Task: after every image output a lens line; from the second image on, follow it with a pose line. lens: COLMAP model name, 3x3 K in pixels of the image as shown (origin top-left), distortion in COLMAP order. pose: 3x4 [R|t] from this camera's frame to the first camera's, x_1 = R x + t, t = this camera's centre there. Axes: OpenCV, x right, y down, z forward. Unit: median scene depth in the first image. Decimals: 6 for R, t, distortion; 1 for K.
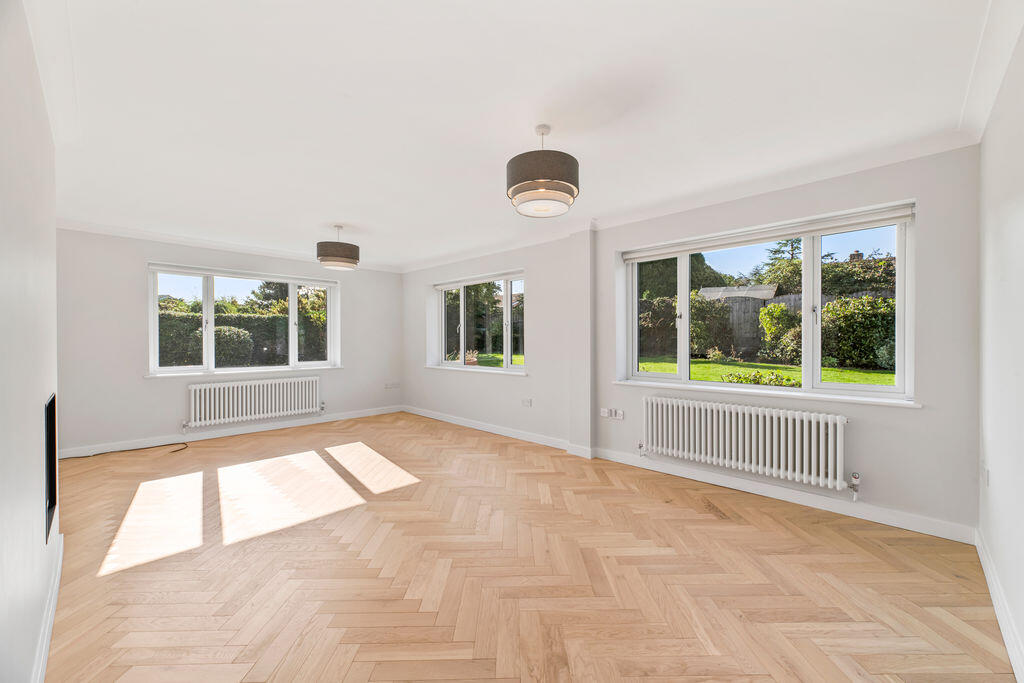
lens RADIAL K [[406.4, 0, 519.7], [0, 406.4, 339.3], [0, 0, 1]] dist [0.000083, -0.000057]
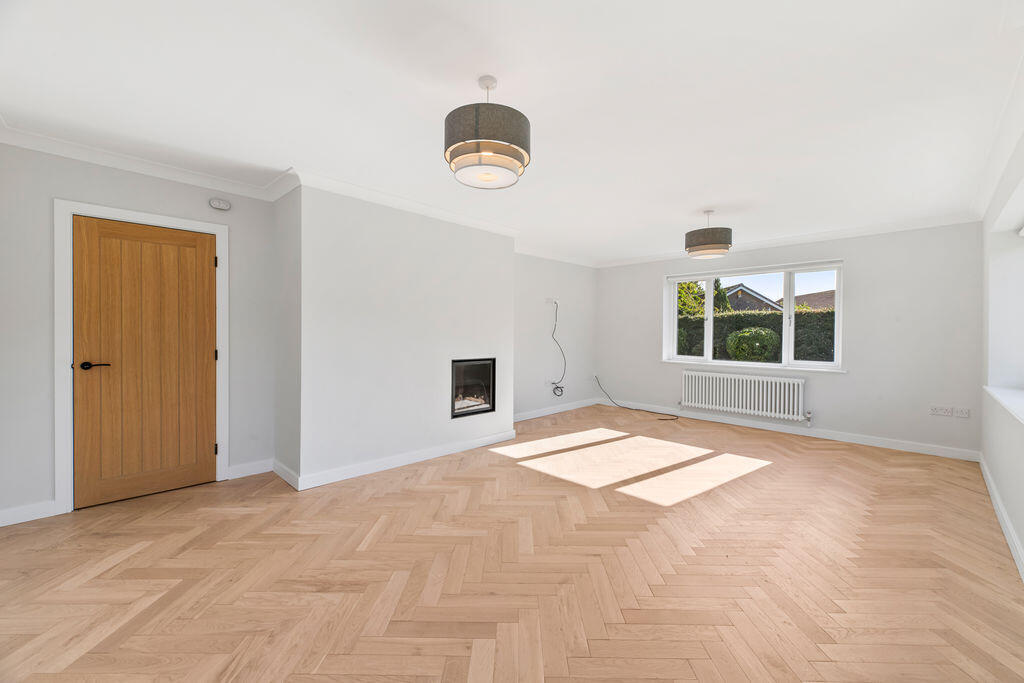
lens RADIAL K [[406.4, 0, 519.7], [0, 406.4, 339.3], [0, 0, 1]] dist [0.000083, -0.000057]
pose [[-0.021638, 0.016214, -0.999634, 0.431731], [-0.004367, 0.999857, 0.016313, -0.002827], [0.999756, 0.004719, -0.021564, 0.525923]]
